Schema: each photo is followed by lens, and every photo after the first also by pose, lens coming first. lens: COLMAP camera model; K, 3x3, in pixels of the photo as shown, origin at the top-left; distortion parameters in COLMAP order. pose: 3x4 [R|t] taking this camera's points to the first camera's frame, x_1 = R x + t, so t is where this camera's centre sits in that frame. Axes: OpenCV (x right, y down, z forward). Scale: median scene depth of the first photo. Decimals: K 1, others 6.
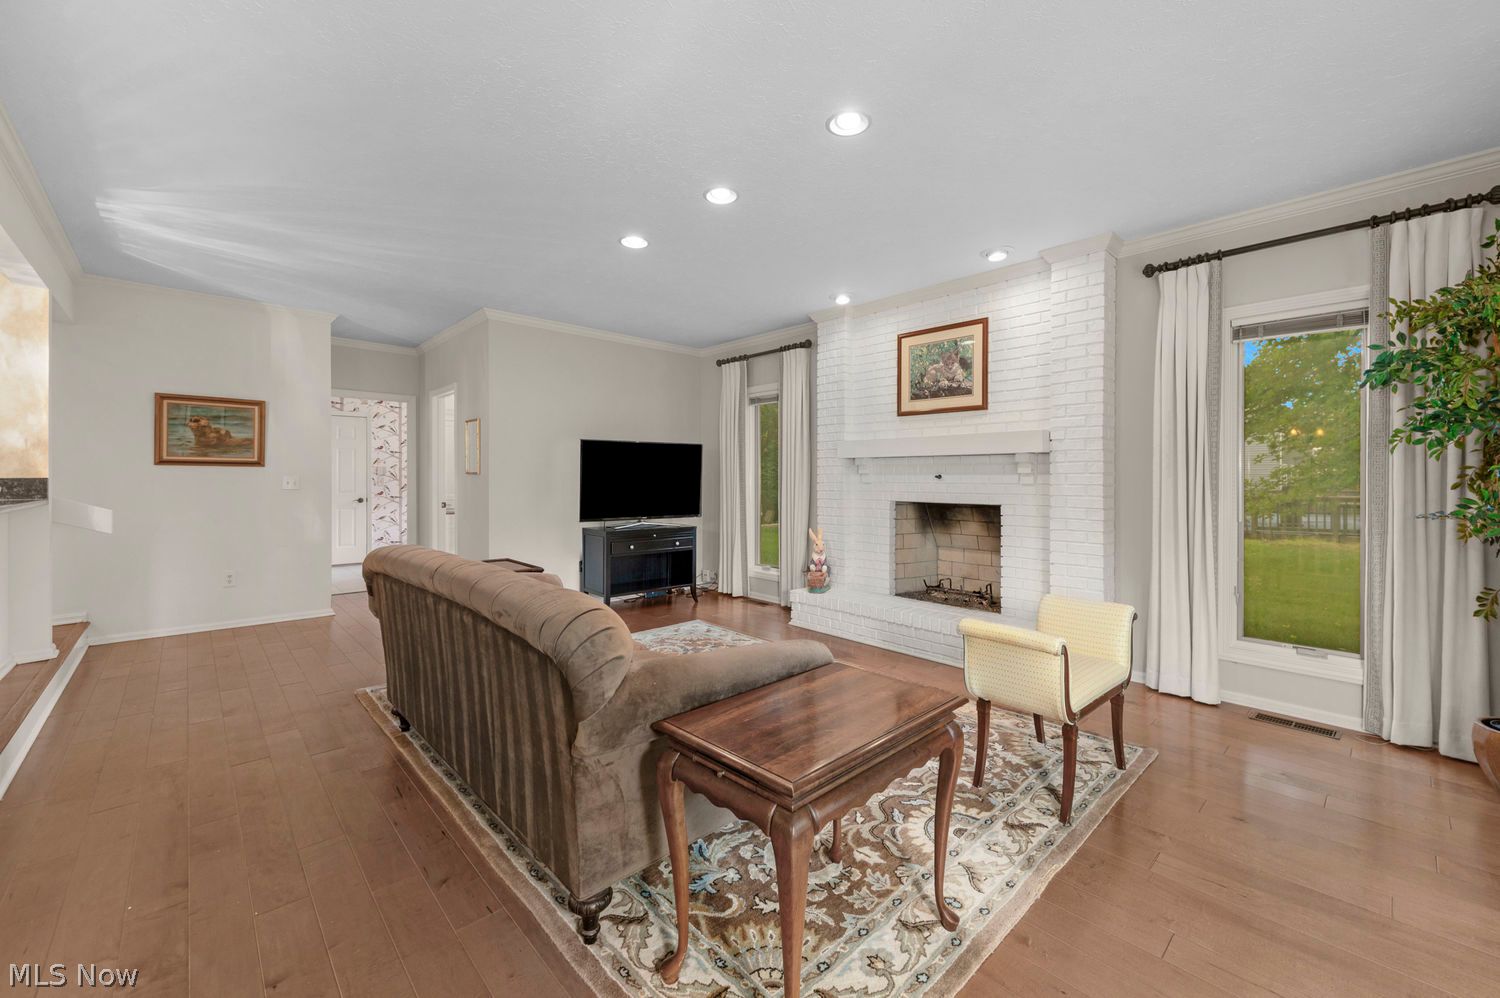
lens RADIAL K [[597.6, 0, 766.0], [0, 597.6, 476.0], [0, 0, 1]] dist [0.010057, -0.000344]
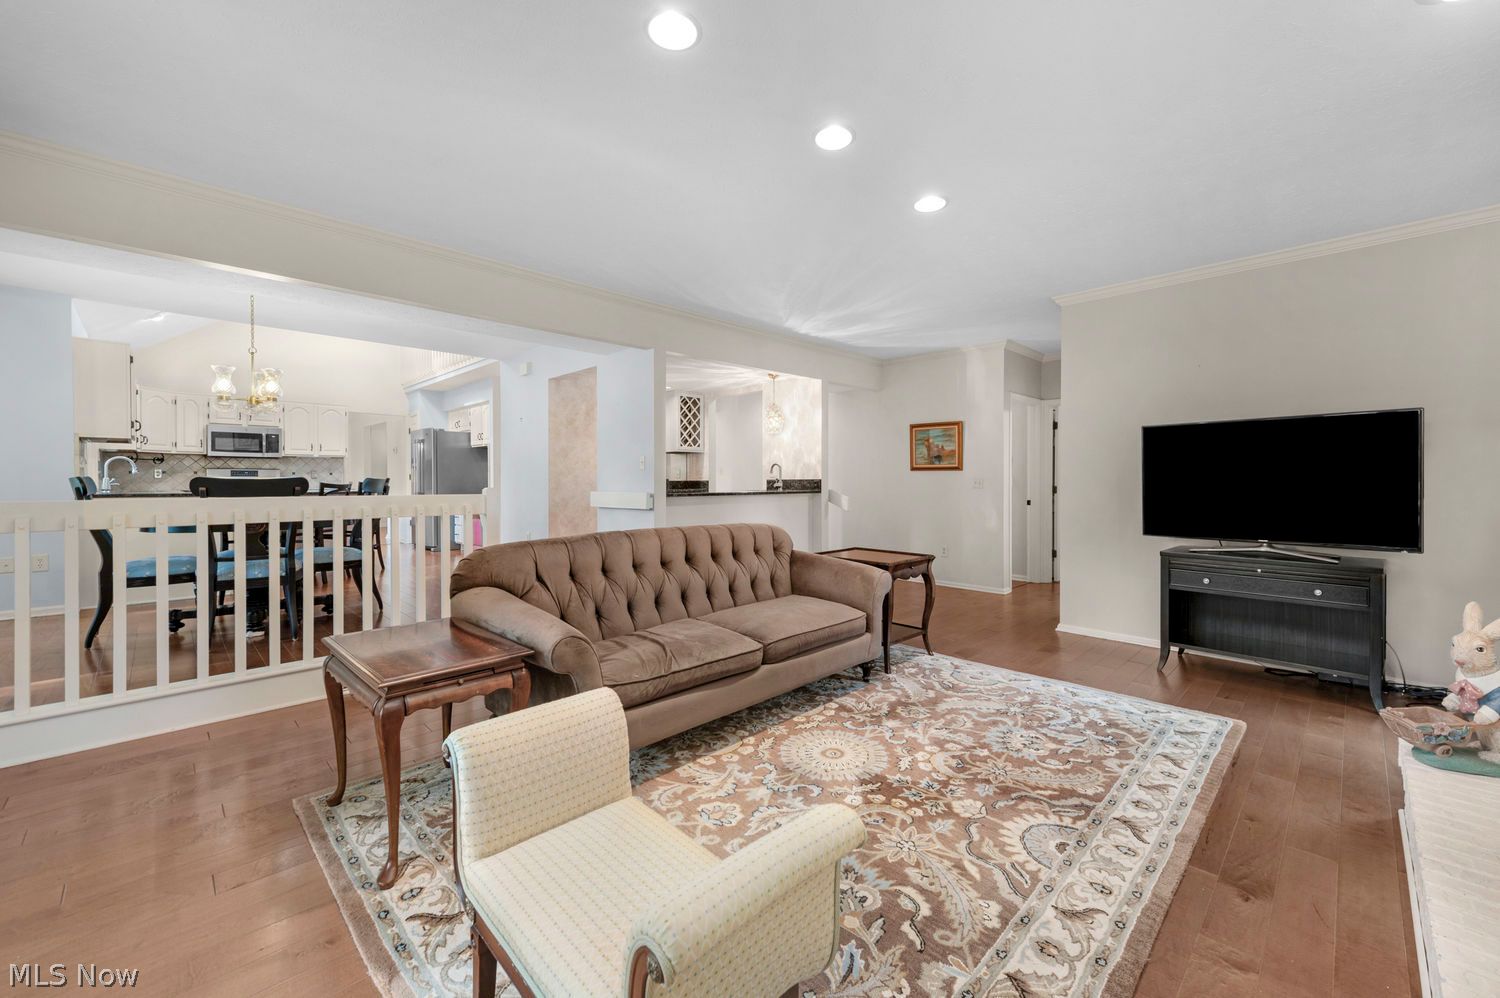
lens RADIAL K [[597.6, 0, 766.0], [0, 597.6, 476.0], [0, 0, 1]] dist [0.010057, -0.000344]
pose [[0.036179, -0.006084, -0.999327, 0.532866], [0.003790, 0.999975, -0.005950, 0.002933], [0.999338, -0.003572, 0.036201, 0.599778]]
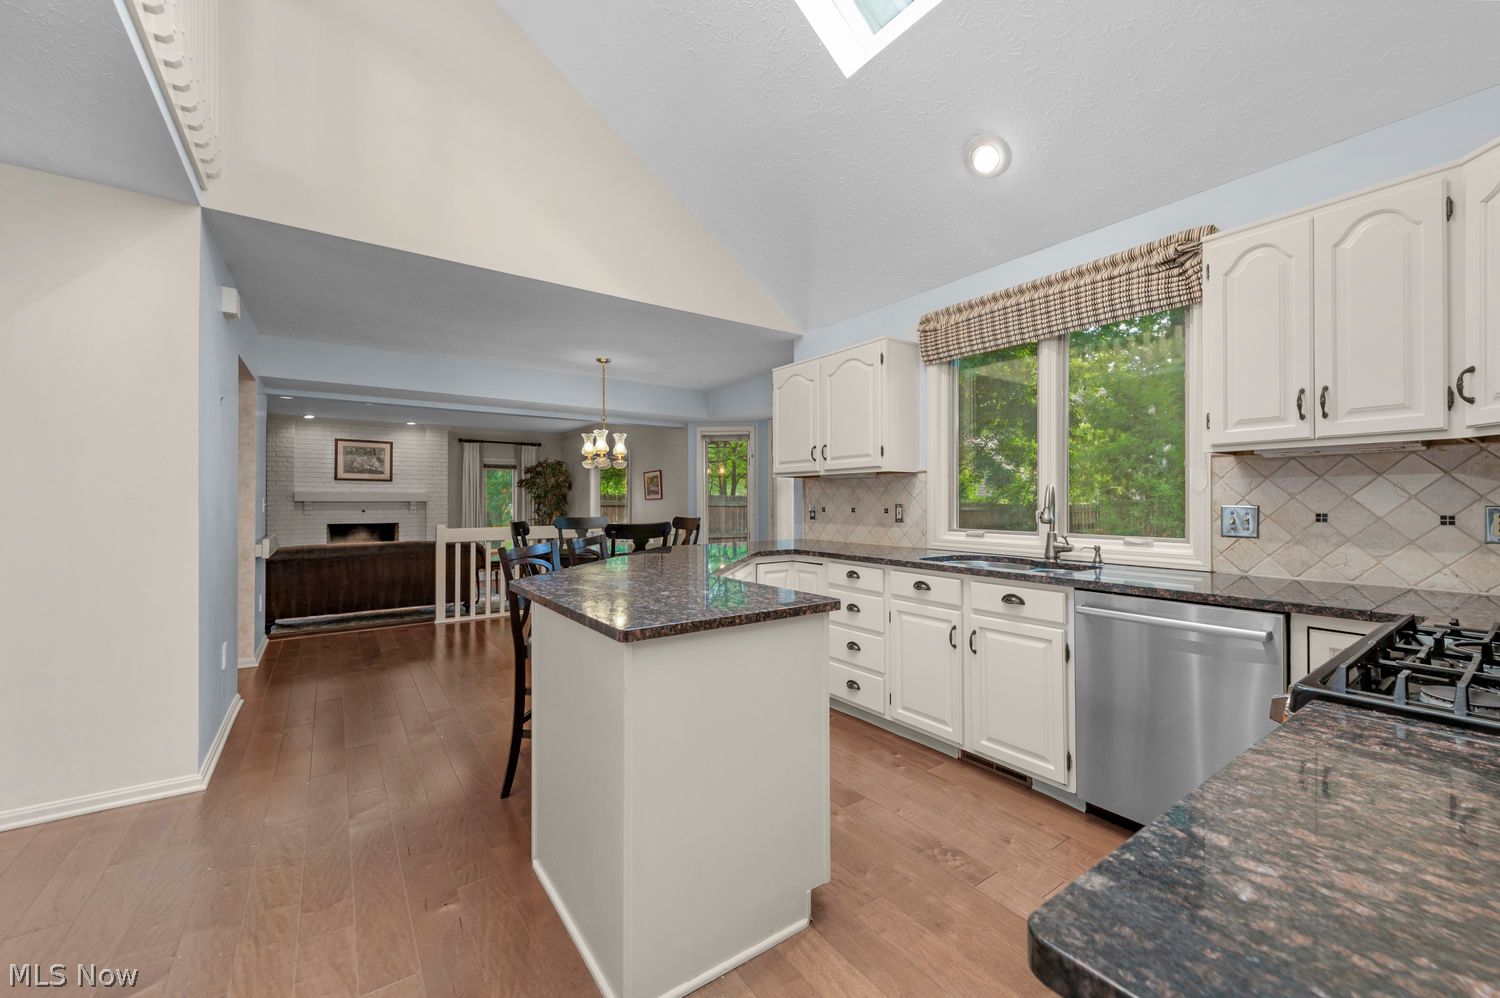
lens RADIAL K [[590.5, 0, 775.4], [0, 590.5, 497.8], [0, 0, 1]] dist [0.009531, -0.000658]
pose [[0.116298, 0.005374, 0.993200, -1.646521], [-0.002563, 0.999984, -0.005110, -0.039937], [-0.993211, -0.001951, 0.116310, -0.692025]]
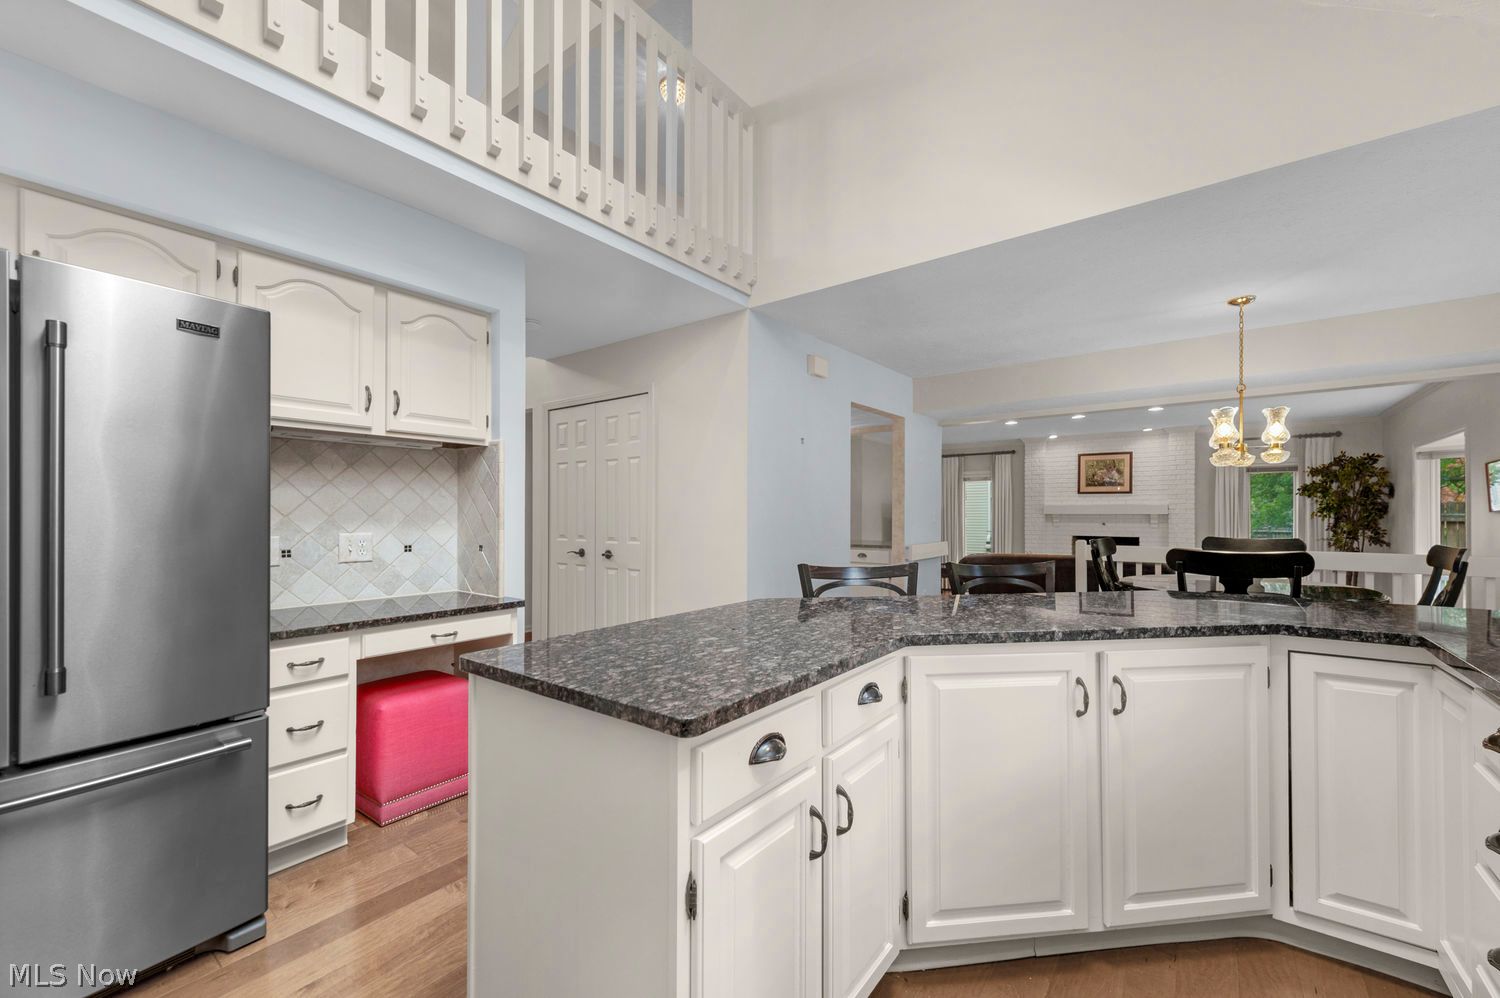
lens RADIAL K [[587.5, 0, 754.3], [0, 587.5, 511.7], [0, 0, 1]] dist [0.002880, 0.000088]
pose [[0.988932, 0.000946, 0.148365, -1.259847], [-0.001007, 0.999999, 0.000336, -0.042095], [-0.148365, -0.000482, 0.988933, -0.880841]]
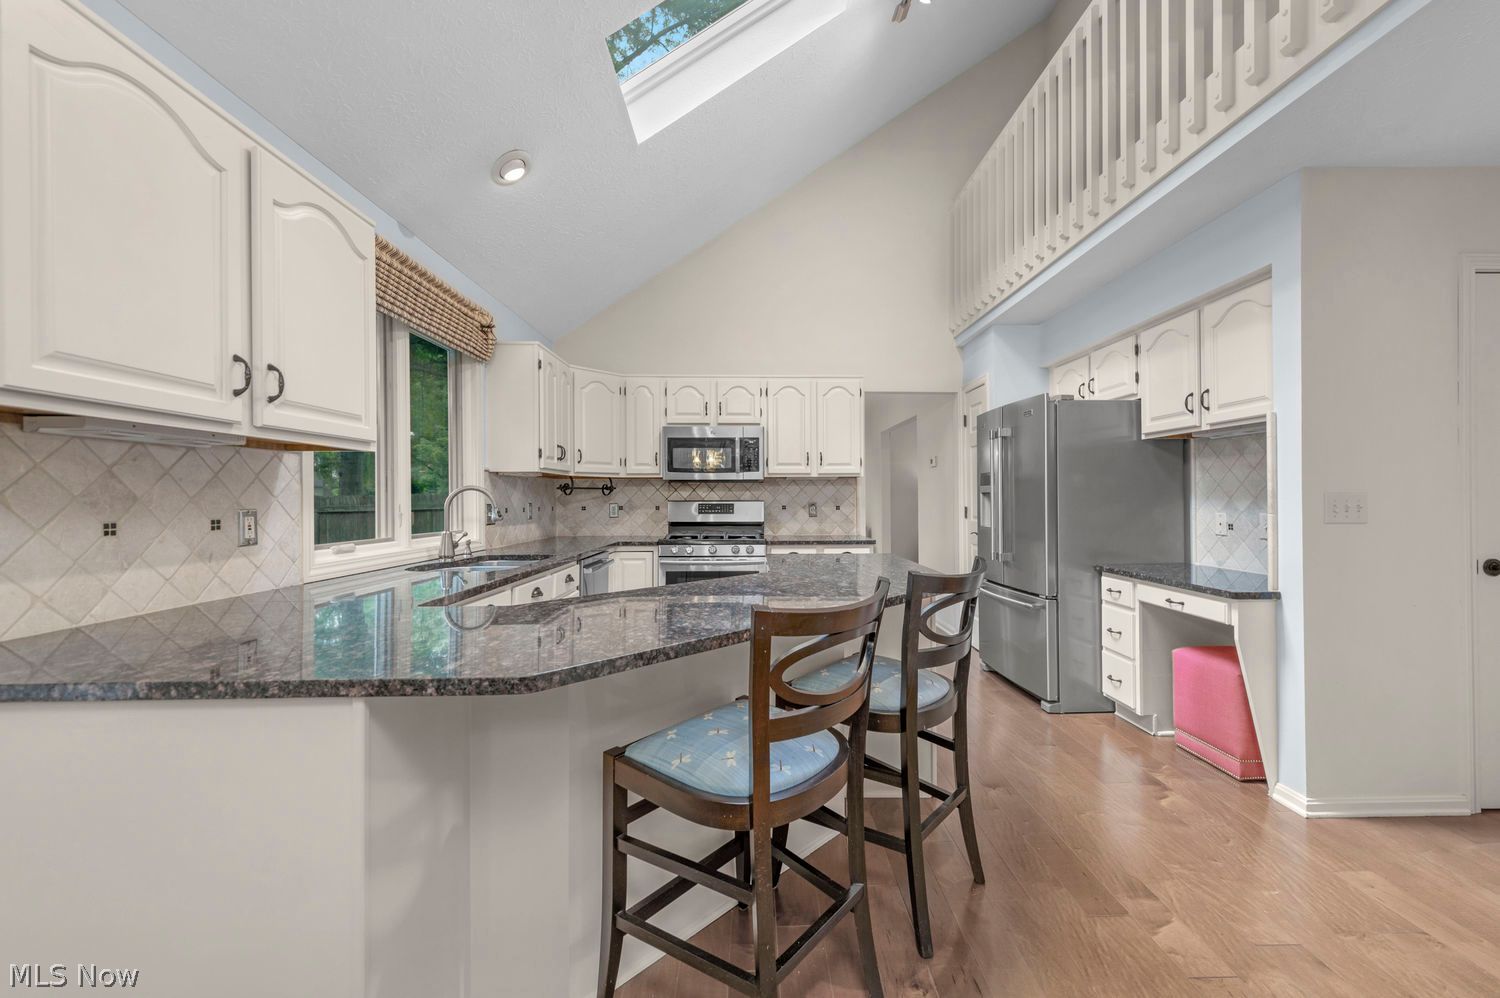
lens RADIAL K [[590.5, 0, 775.4], [0, 590.5, 497.8], [0, 0, 1]] dist [0.009531, -0.000658]
pose [[-0.659251, 0.002518, -0.751919, -0.714272], [0.008632, 0.999954, -0.004219, -0.038798], [0.751873, -0.009272, -0.659242, -0.206827]]
